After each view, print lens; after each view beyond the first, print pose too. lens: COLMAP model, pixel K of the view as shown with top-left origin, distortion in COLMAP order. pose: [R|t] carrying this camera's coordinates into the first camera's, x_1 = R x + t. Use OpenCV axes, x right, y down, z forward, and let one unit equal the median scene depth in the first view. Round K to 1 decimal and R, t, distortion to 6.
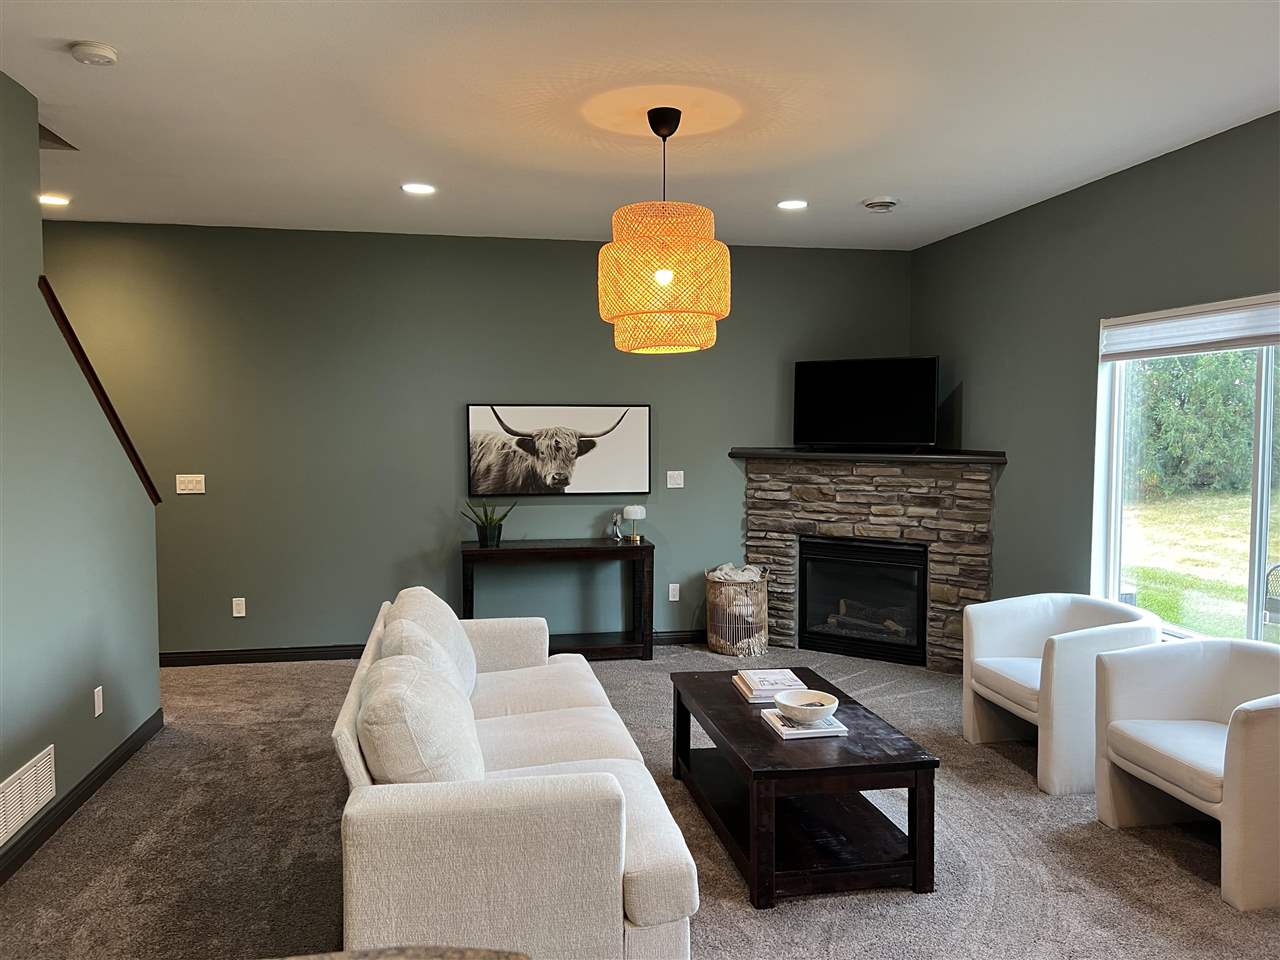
lens RADIAL K [[971.6, 0, 640.1], [0, 971.6, 479.8], [0, 0, 1]] dist [0.047134, -0.026169]
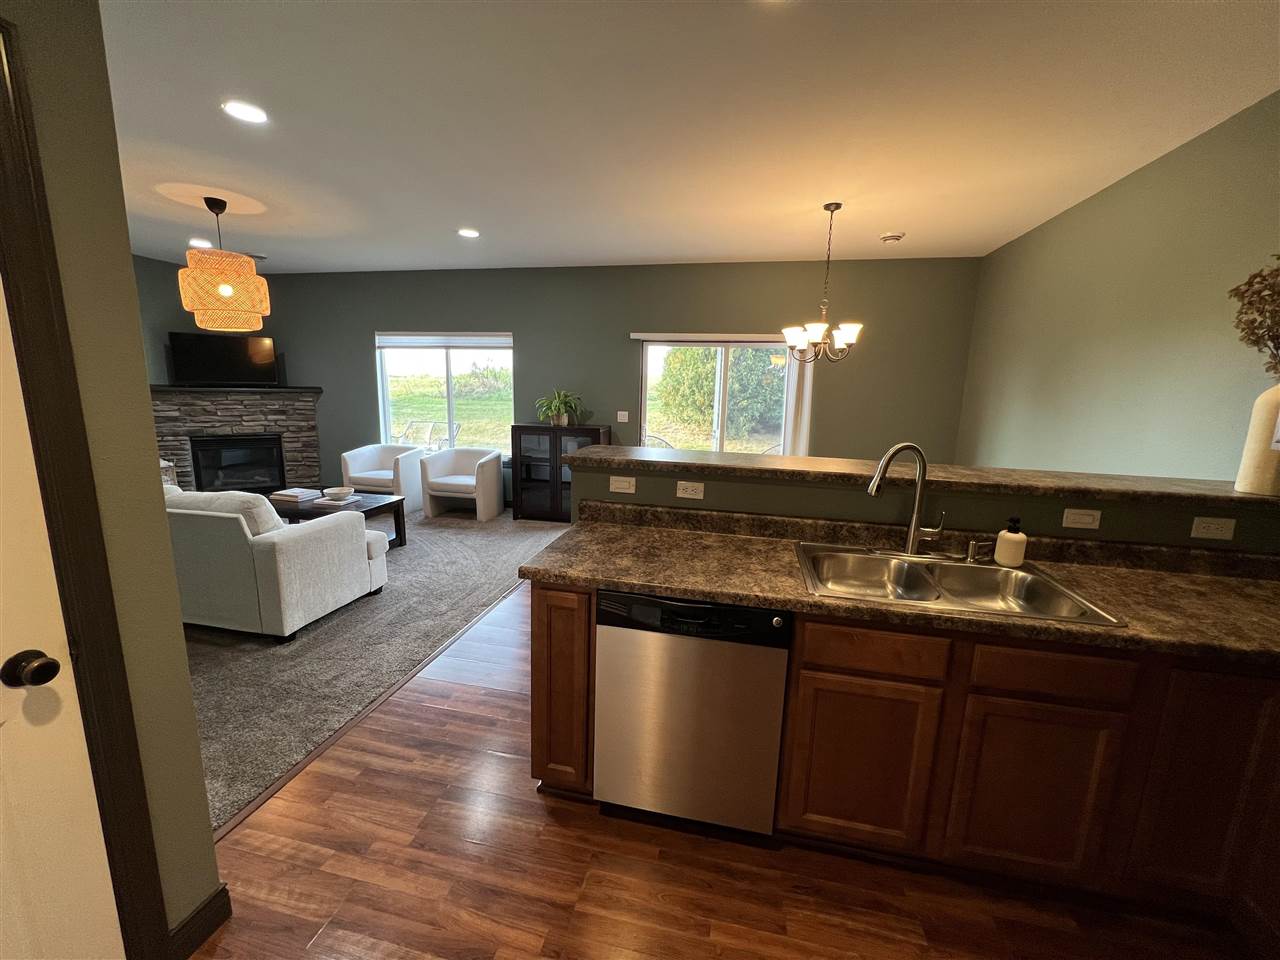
lens RADIAL K [[511.7, 0, 638.5], [0, 511.7, 480.7], [0, 0, 1]] dist [-0.001516, 0.001773]
pose [[0.393606, -0.164338, 0.904471, -0.381774], [0.032469, 0.985763, 0.164978, 0.011296], [-0.918705, -0.035569, 0.393338, -0.090887]]
